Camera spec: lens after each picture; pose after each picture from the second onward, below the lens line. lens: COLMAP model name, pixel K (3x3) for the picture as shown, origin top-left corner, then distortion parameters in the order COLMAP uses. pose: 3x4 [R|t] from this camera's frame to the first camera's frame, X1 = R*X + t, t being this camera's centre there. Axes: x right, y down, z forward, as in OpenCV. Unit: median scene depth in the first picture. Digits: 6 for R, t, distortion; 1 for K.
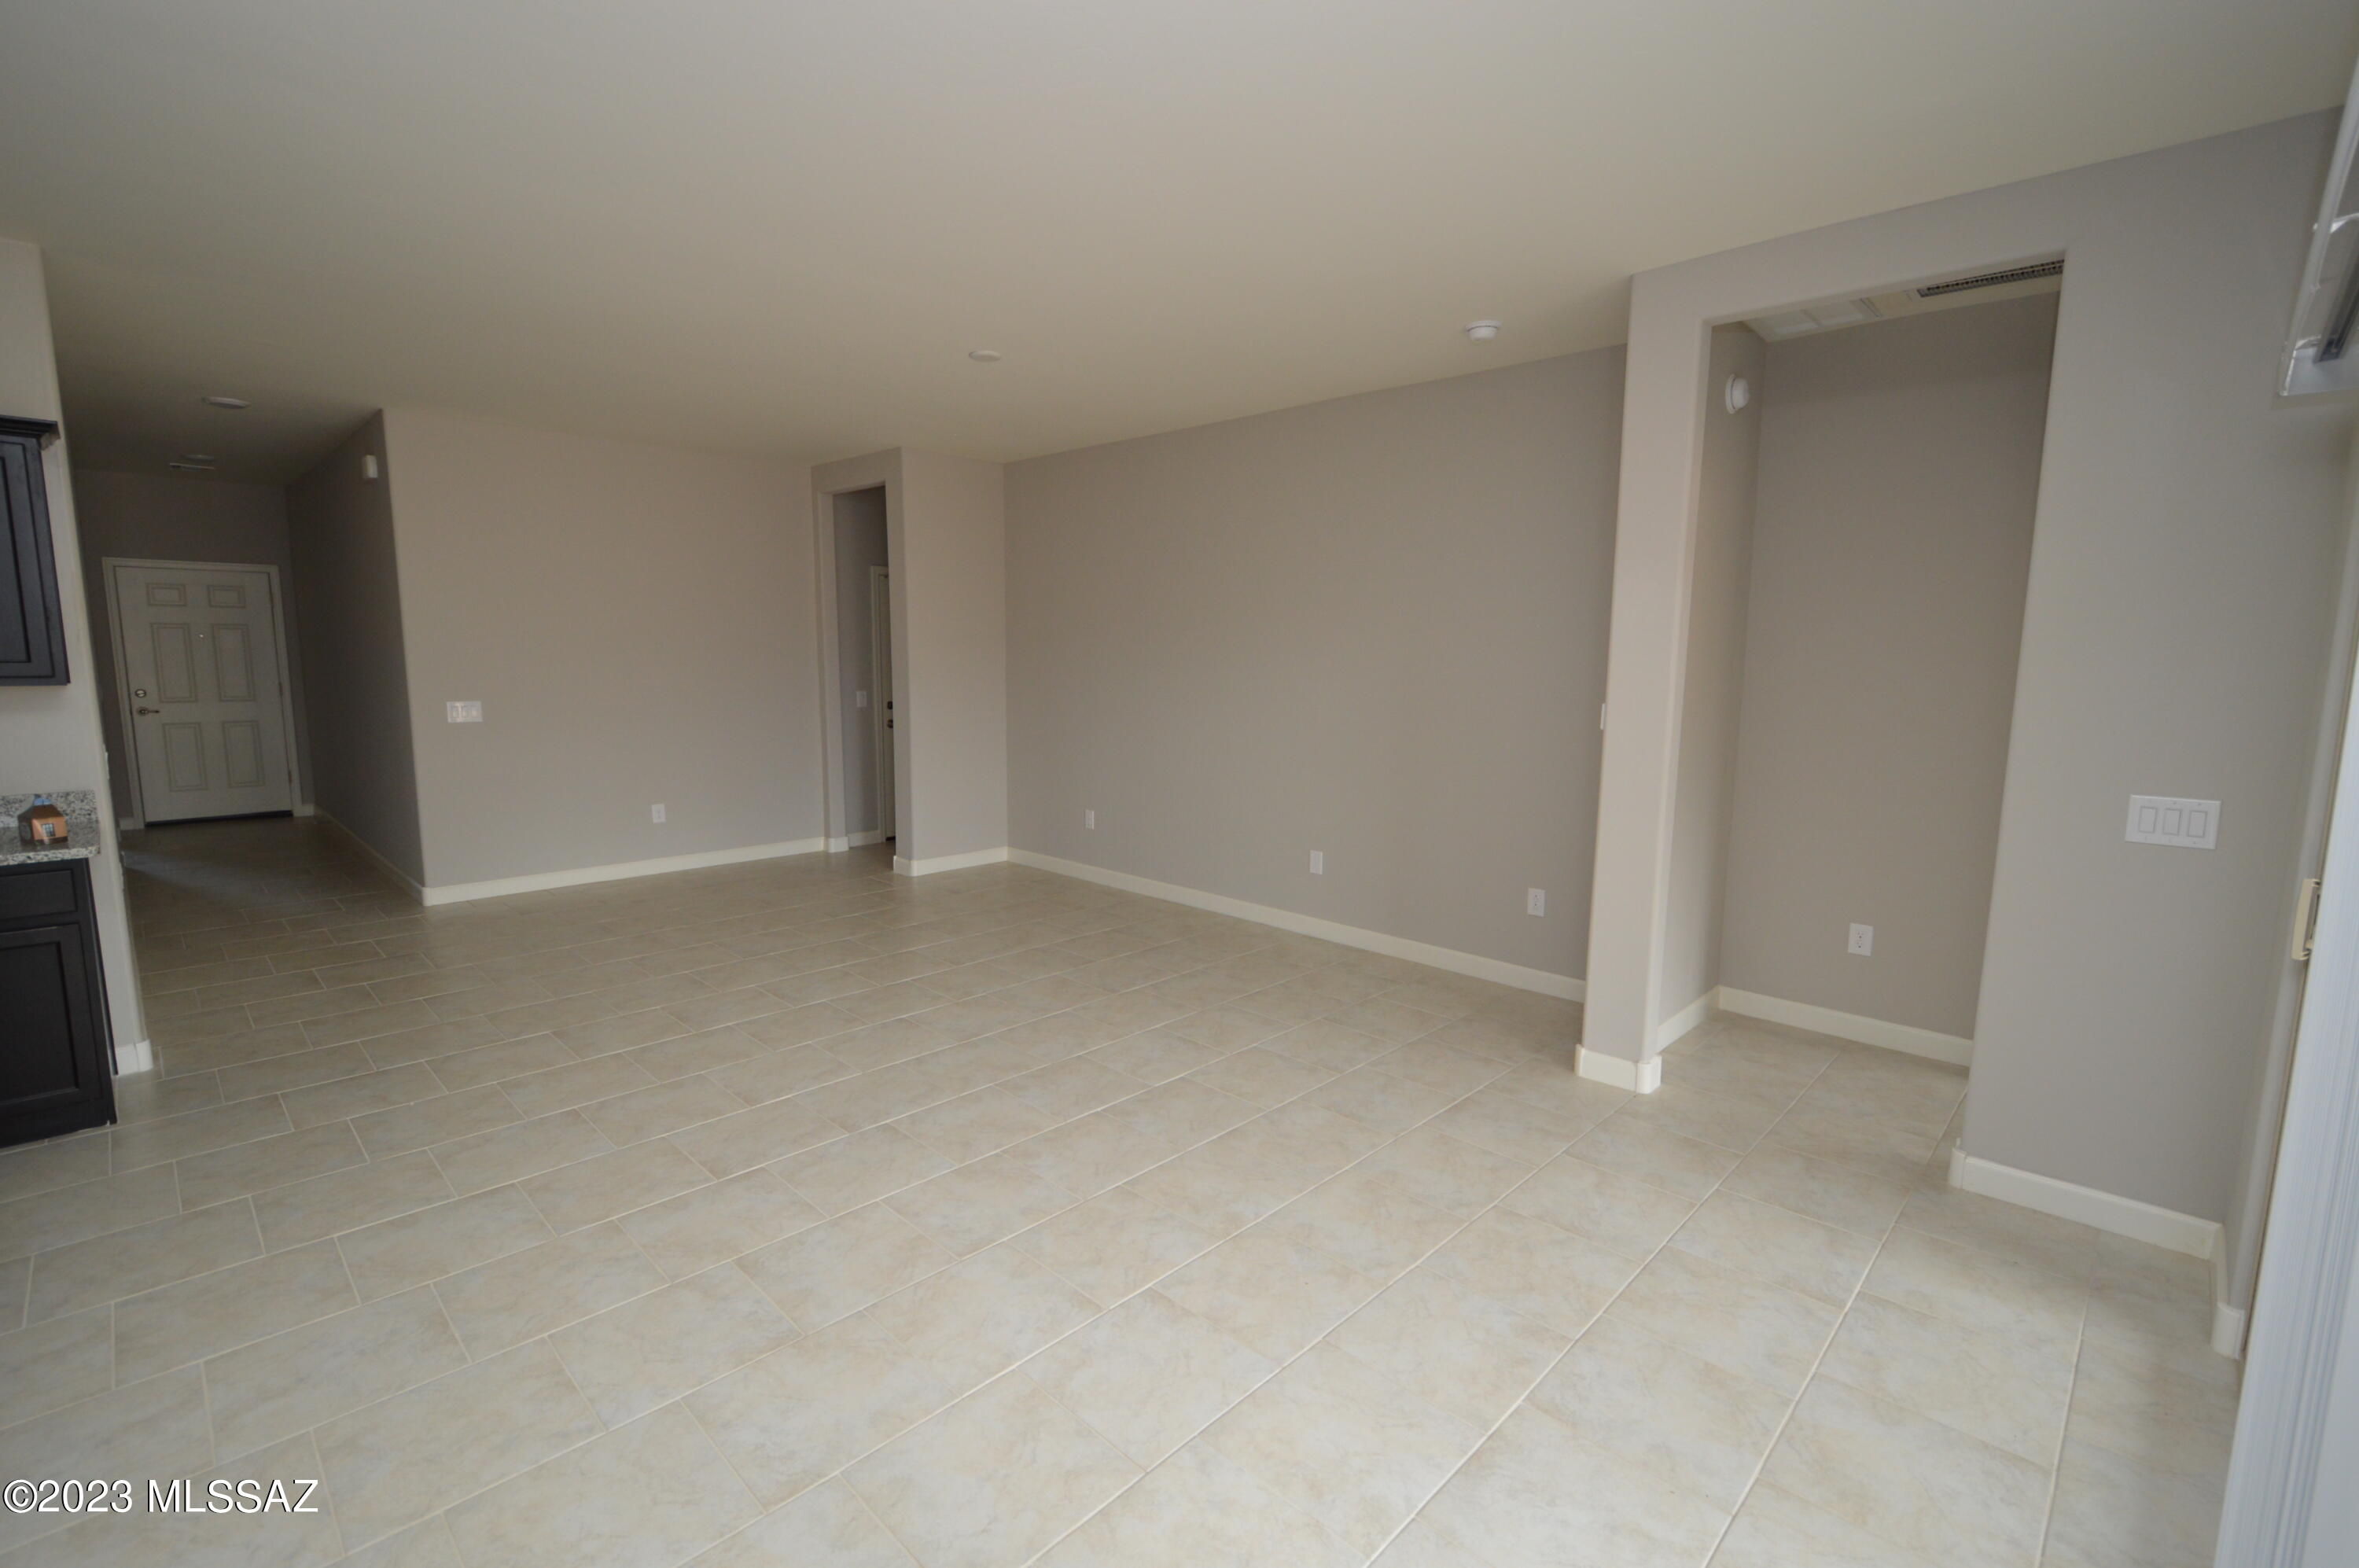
lens RADIAL K [[1034.2, 0, 1176.7], [0, 1034.2, 788.5], [0, 0, 1]] dist [0.016823, -0.013146]
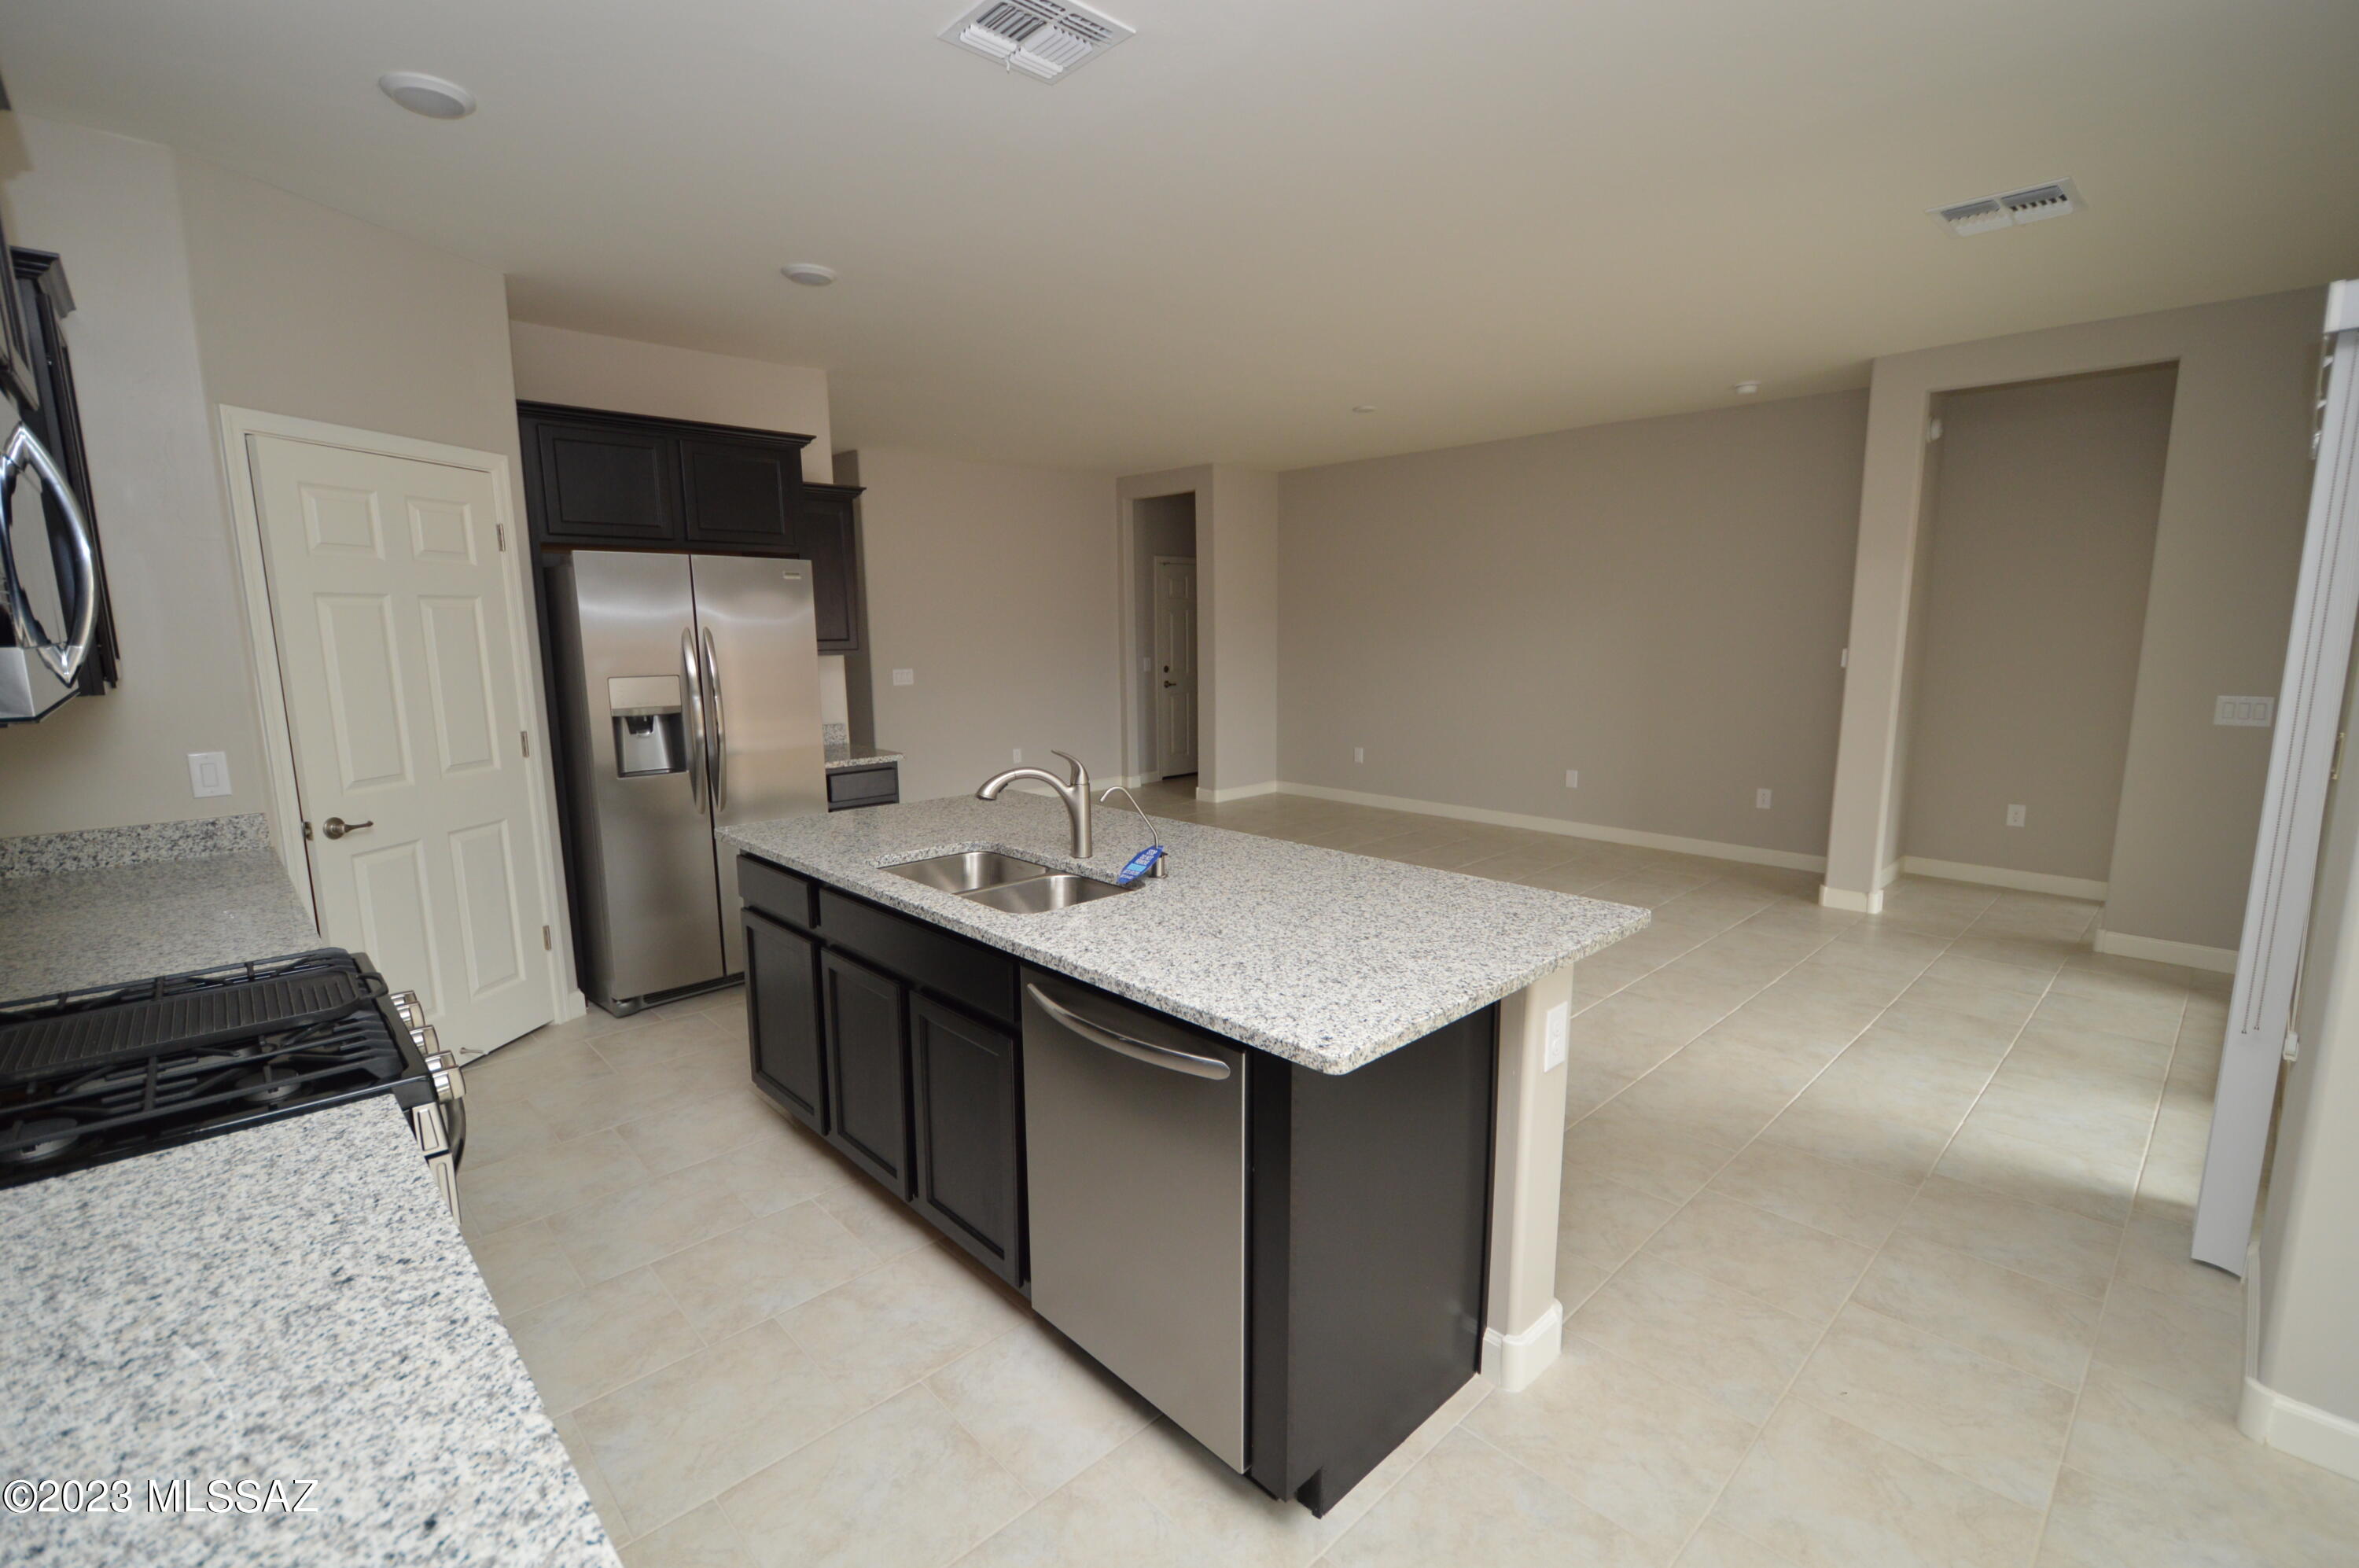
lens RADIAL K [[1034.2, 0, 1176.7], [0, 1034.2, 788.5], [0, 0, 1]] dist [0.016823, -0.013146]
pose [[0.999103, -0.013736, -0.040057, -0.420074], [0.014840, 0.999515, 0.027390, 0.053609], [0.039661, -0.027960, 0.998822, -0.448391]]
